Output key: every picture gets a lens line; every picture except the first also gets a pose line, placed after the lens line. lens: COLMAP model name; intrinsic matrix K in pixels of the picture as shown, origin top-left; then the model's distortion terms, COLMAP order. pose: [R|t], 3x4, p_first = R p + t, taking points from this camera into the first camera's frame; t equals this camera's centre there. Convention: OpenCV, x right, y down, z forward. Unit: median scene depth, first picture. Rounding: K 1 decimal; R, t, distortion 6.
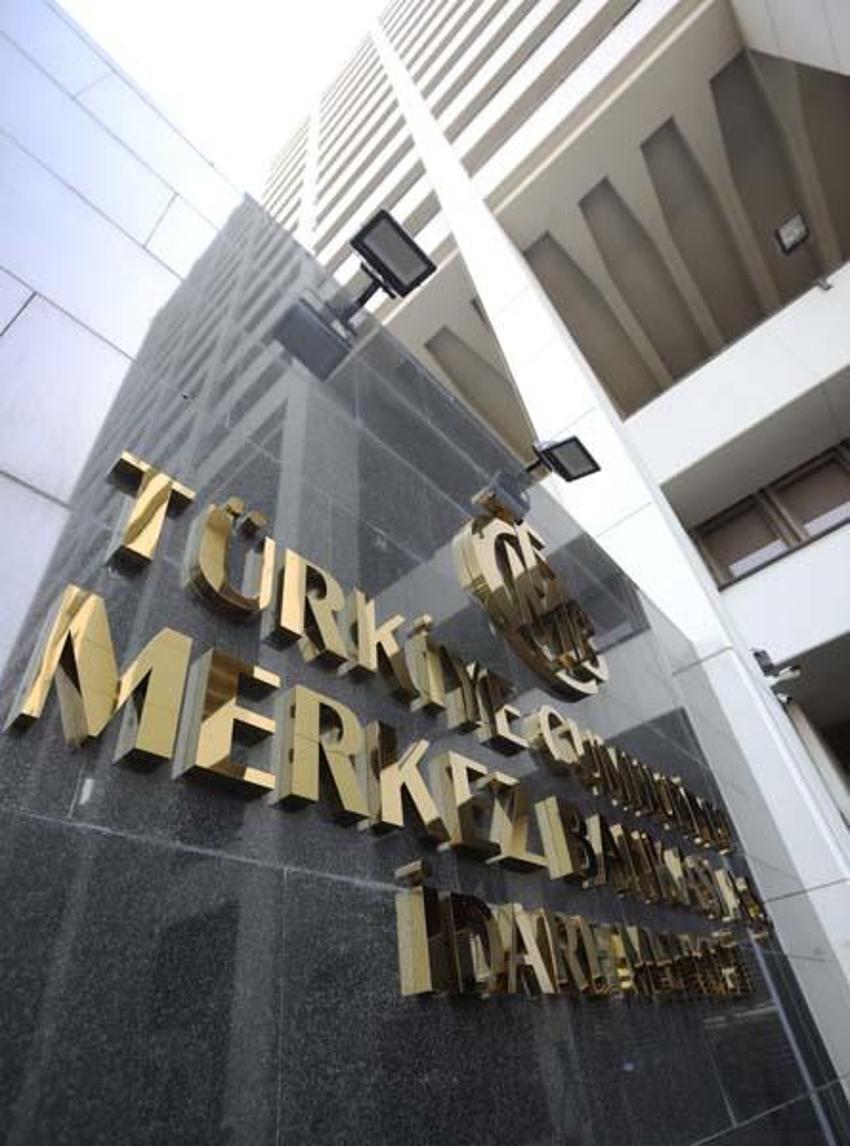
lens RADIAL K [[582.8, 0, 426.9], [0, 582.8, 618.8], [0, 0, 1]] dist [-0.033705, 0.000442]
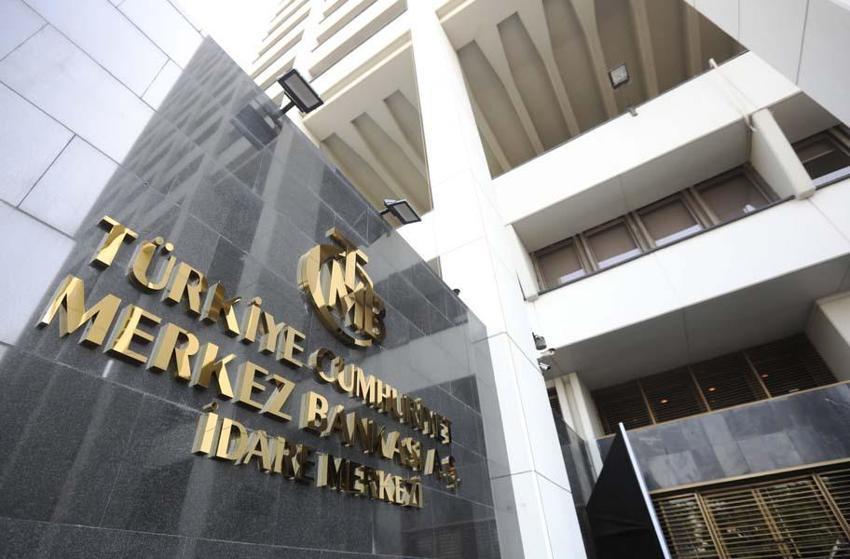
lens RADIAL K [[407.2, 0, 402.1], [0, 407.2, 301.8], [0, 0, 1]] dist [-0.058412, 0.021135]
pose [[0.986464, 0.144558, 0.077403, 0.238311], [-0.147815, 0.988280, 0.038125, -0.072625], [-0.070985, -0.049050, 0.996271, -0.286404]]
